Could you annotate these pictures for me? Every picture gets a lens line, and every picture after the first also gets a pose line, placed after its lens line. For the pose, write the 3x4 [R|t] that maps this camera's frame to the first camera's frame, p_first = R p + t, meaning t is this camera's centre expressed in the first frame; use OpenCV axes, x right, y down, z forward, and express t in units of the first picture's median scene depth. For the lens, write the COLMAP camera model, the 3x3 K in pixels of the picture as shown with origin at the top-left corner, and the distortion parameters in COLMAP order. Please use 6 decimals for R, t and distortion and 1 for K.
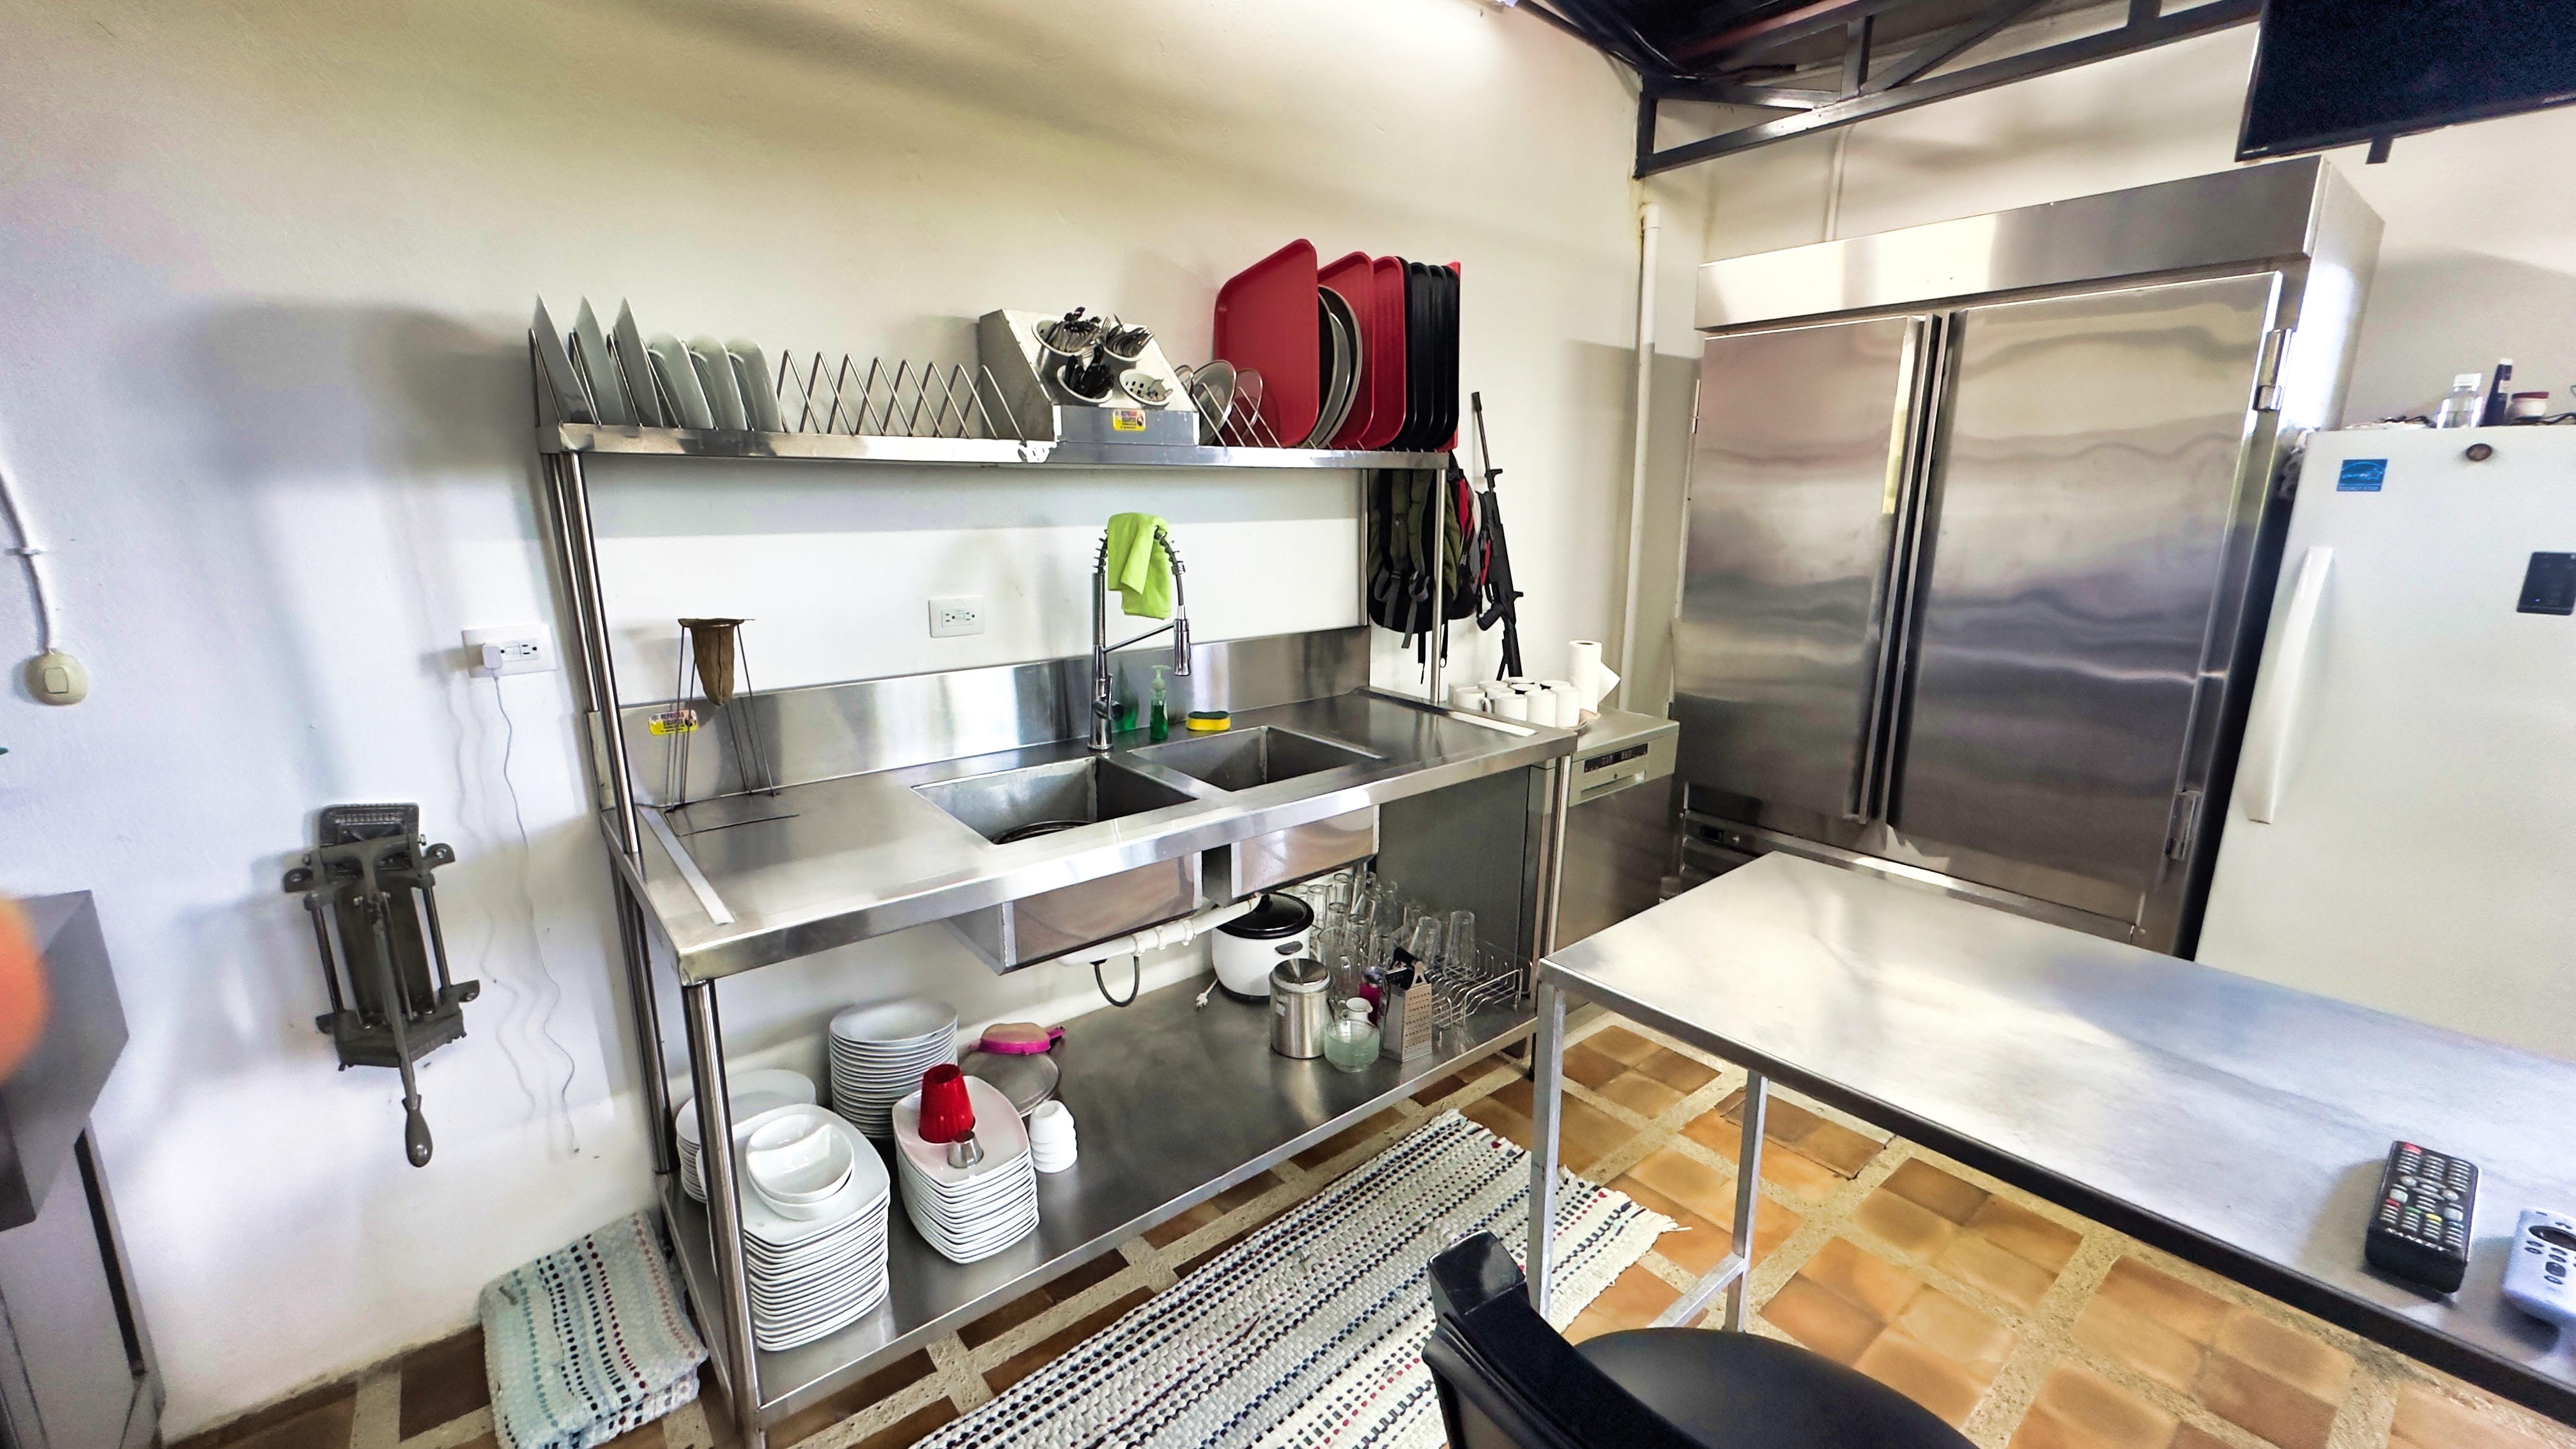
lens RADIAL K [[1032.3, 0, 1264.9], [0, 1032.3, 713.9], [0, 0, 1]] dist [-0.007362, 0.001389]
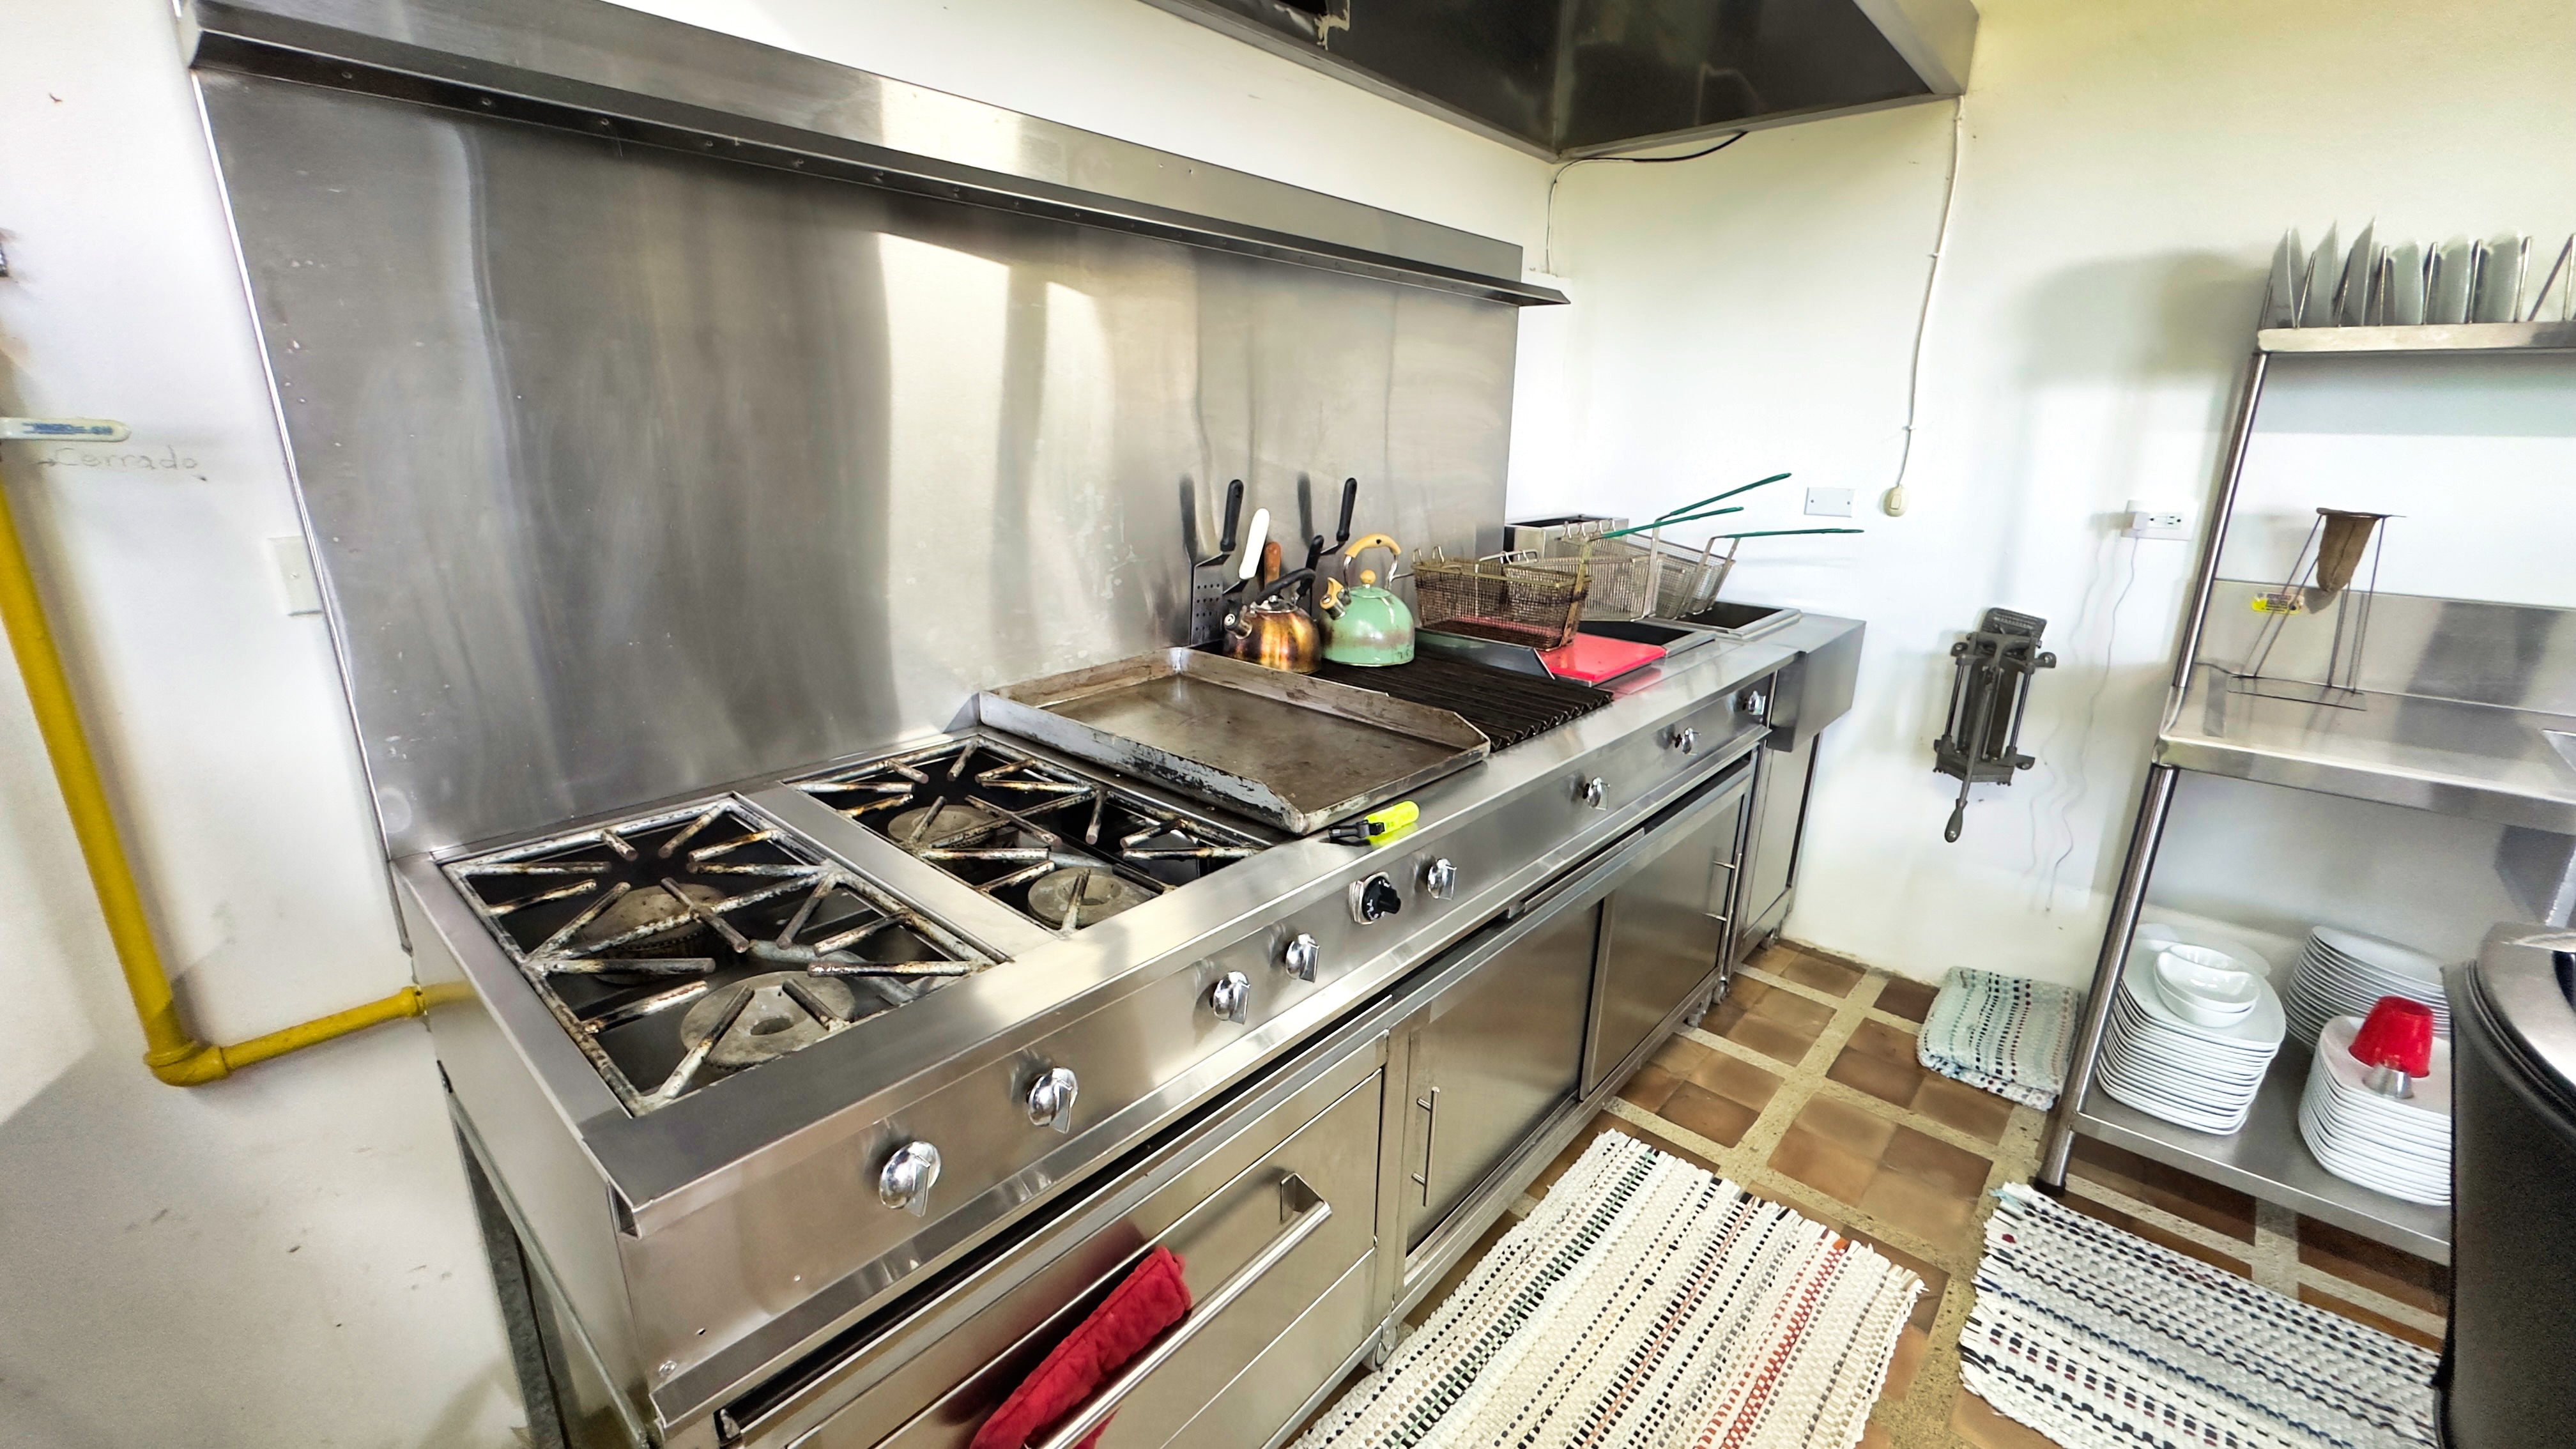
lens RADIAL K [[1032.3, 0, 1289.9], [0, 1032.3, 742.0], [0, 0, 1]] dist [-0.007362, 0.001389]
pose [[0.168739, 0.301906, -0.938286, 0.365206], [-0.216914, 0.939972, 0.263439, 0.096062], [0.961497, 0.159075, 0.224097, -0.281932]]
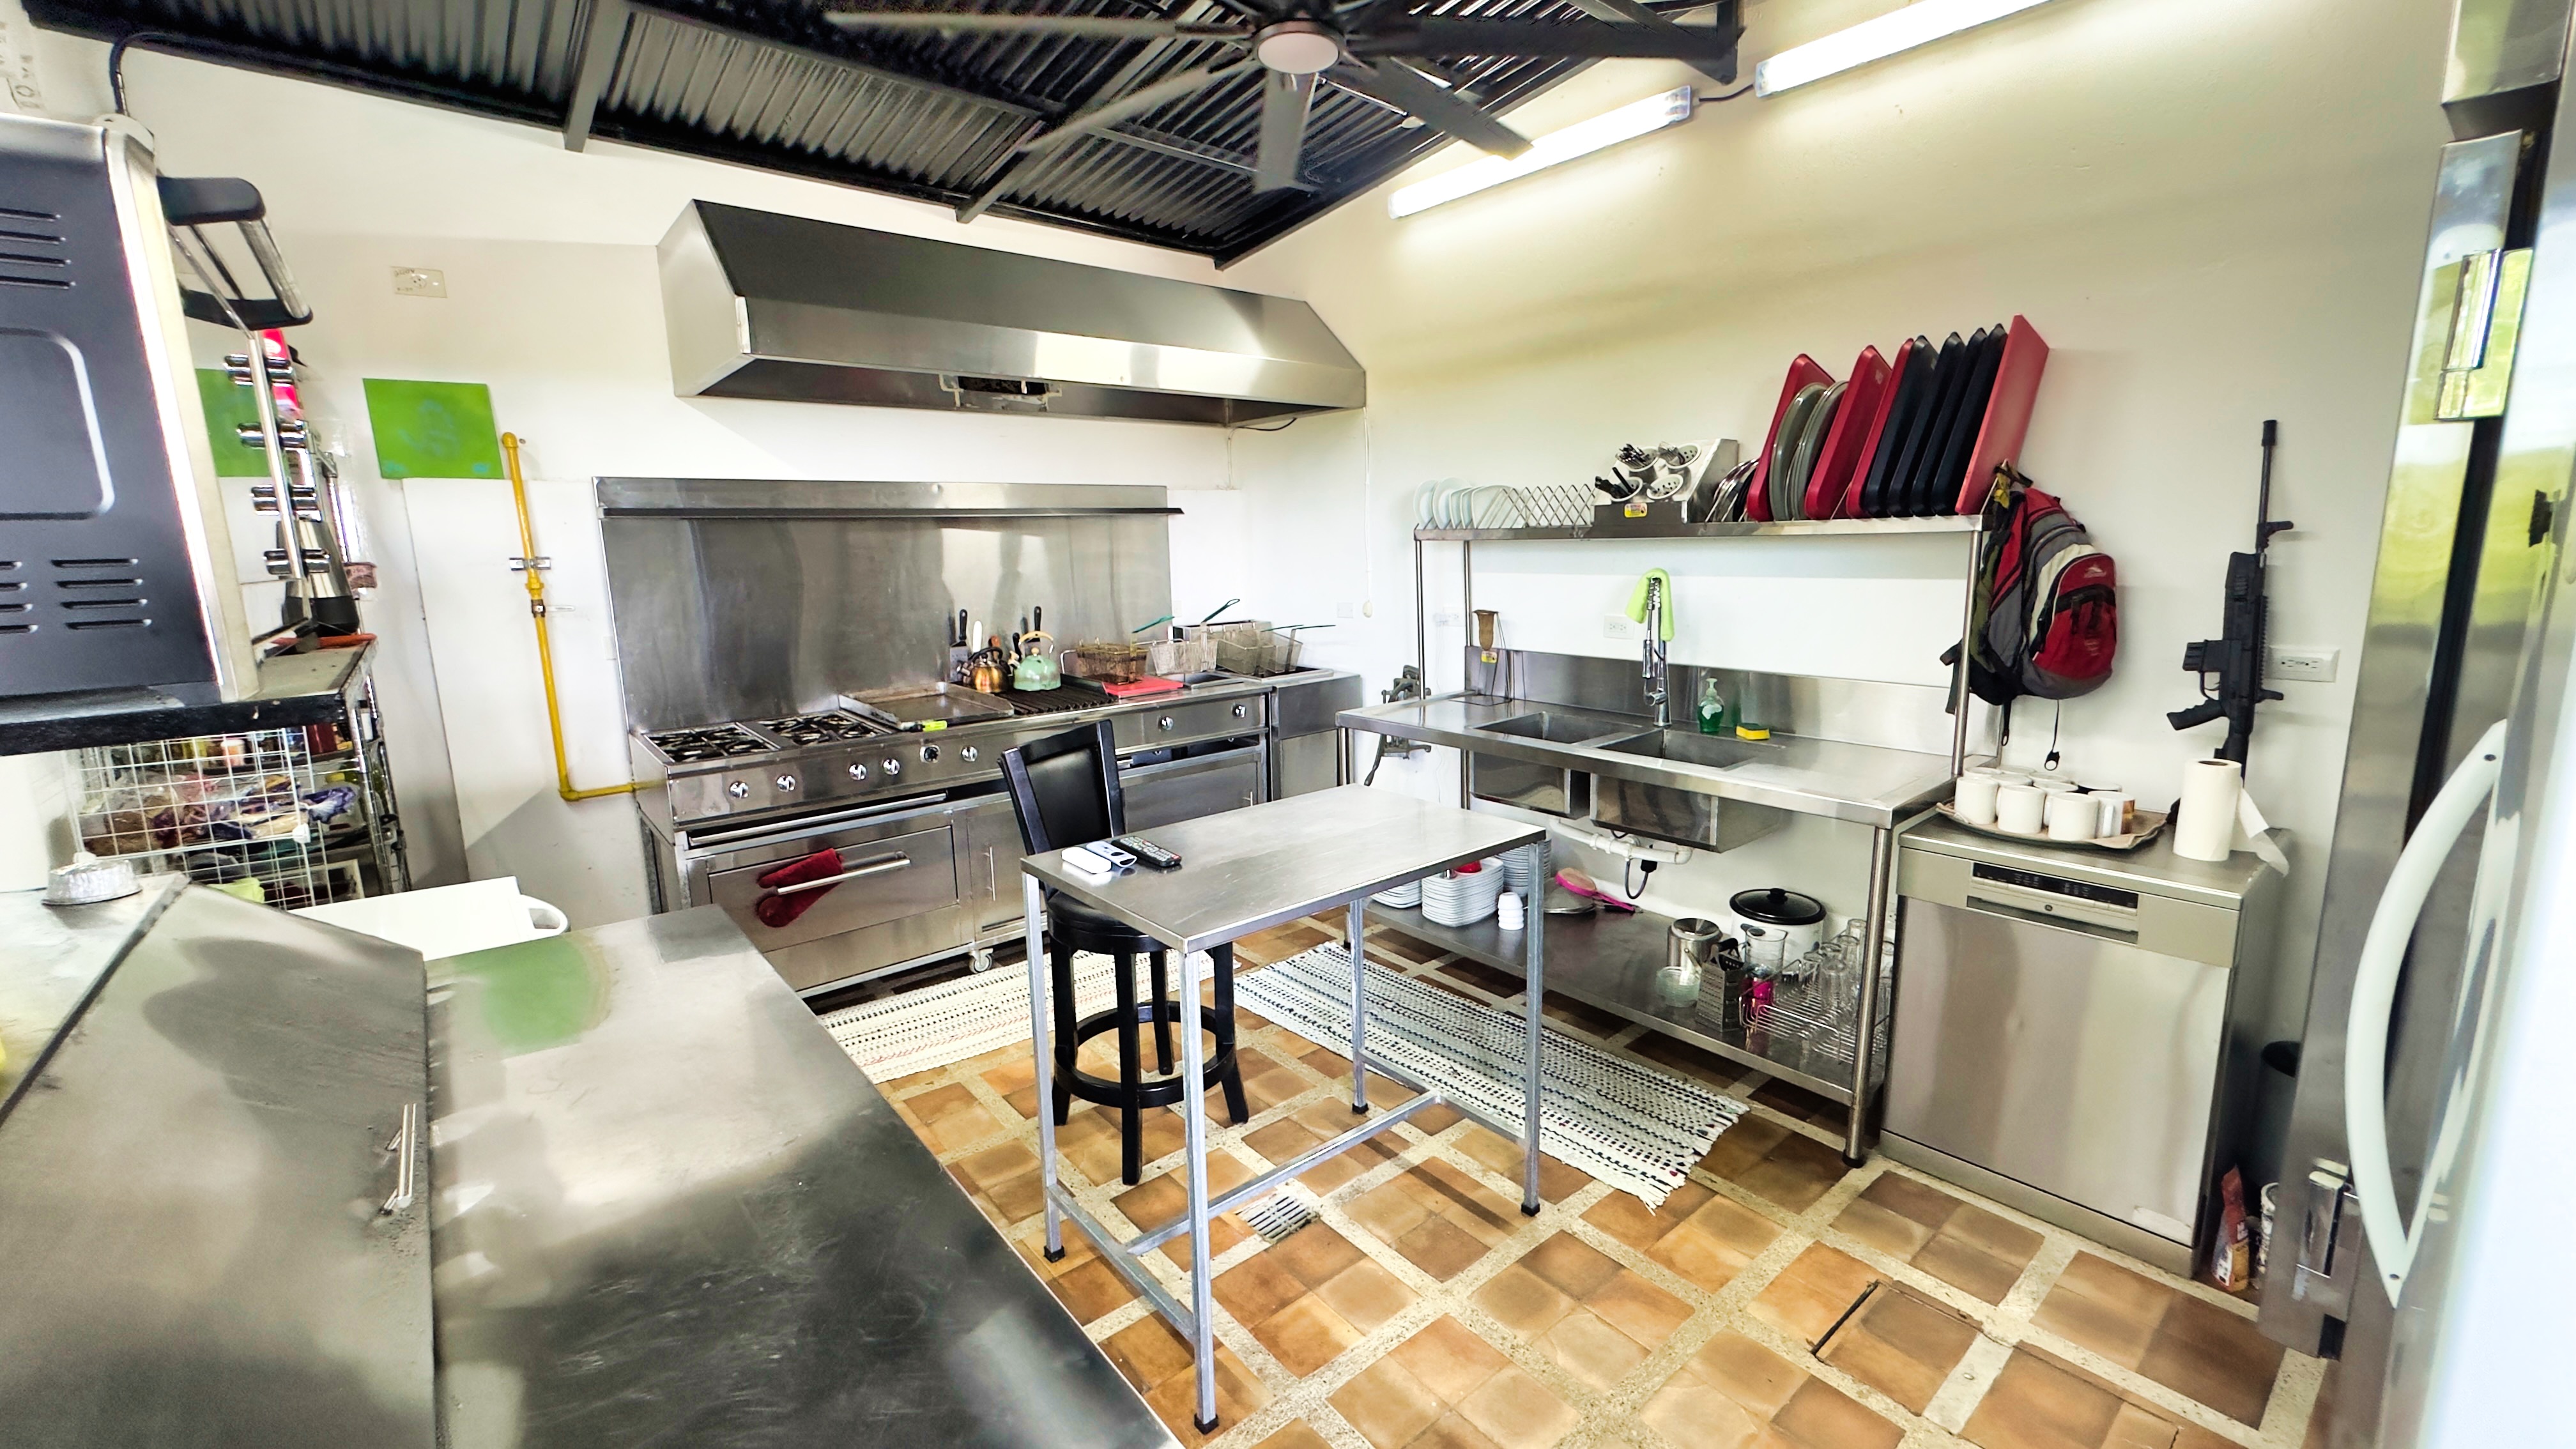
lens RADIAL K [[1032.3, 0, 1292.5], [0, 1032.3, 715.7], [0, 0, 1]] dist [-0.007362, 0.001389]
pose [[0.015580, 0.181871, -0.983199, 1.792580], [-0.181098, 0.967569, 0.176110, -0.203415], [0.983342, 0.175312, 0.048012, 0.571124]]
